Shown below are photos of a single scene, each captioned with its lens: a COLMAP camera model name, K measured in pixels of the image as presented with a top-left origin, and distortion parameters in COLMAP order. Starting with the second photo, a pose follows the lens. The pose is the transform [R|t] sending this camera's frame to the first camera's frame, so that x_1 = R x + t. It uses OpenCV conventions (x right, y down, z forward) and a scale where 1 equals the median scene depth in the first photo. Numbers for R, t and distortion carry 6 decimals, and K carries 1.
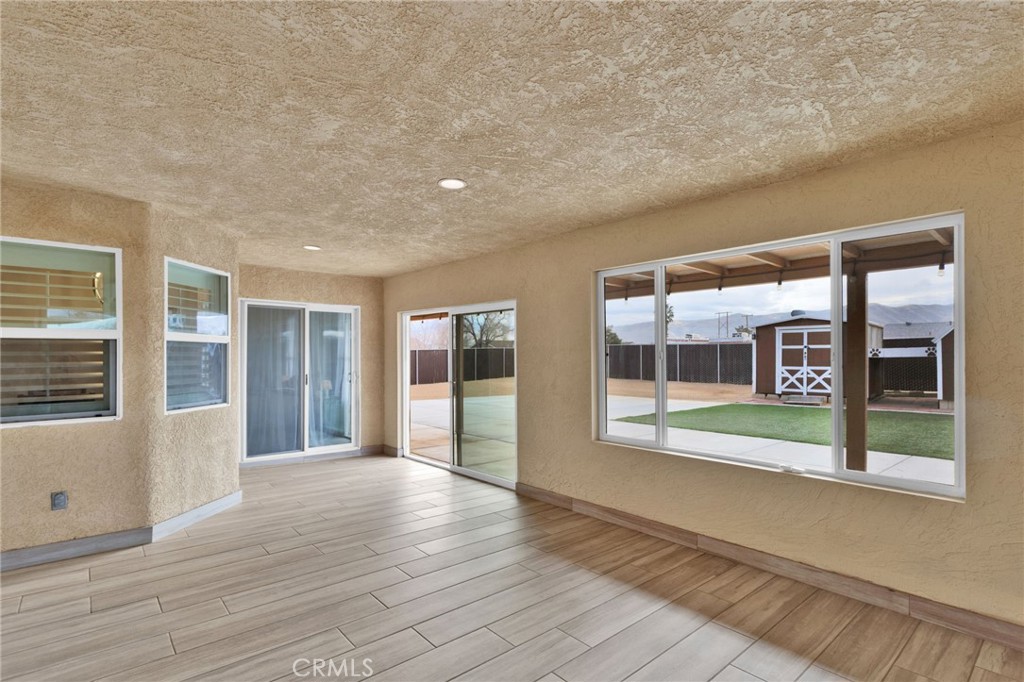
lens RADIAL K [[492.7, 0, 522.0], [0, 492.7, 358.0], [0, 0, 1]] dist [0.001422, 0.004609]
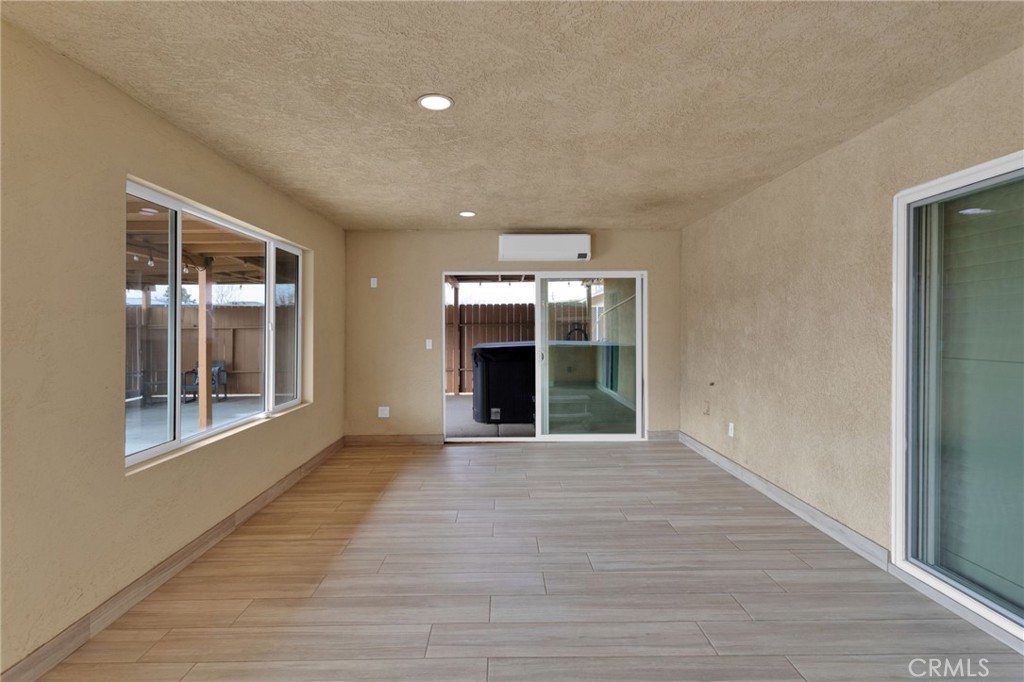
lens RADIAL K [[492.7, 0, 513.2], [0, 492.7, 332.1], [0, 0, 1]] dist [0.001422, 0.004609]
pose [[-0.757924, -0.001852, 0.652340, -0.760089], [0.004430, 0.999958, 0.007985, 0.003438], [-0.652327, 0.008942, -0.757885, 1.547234]]
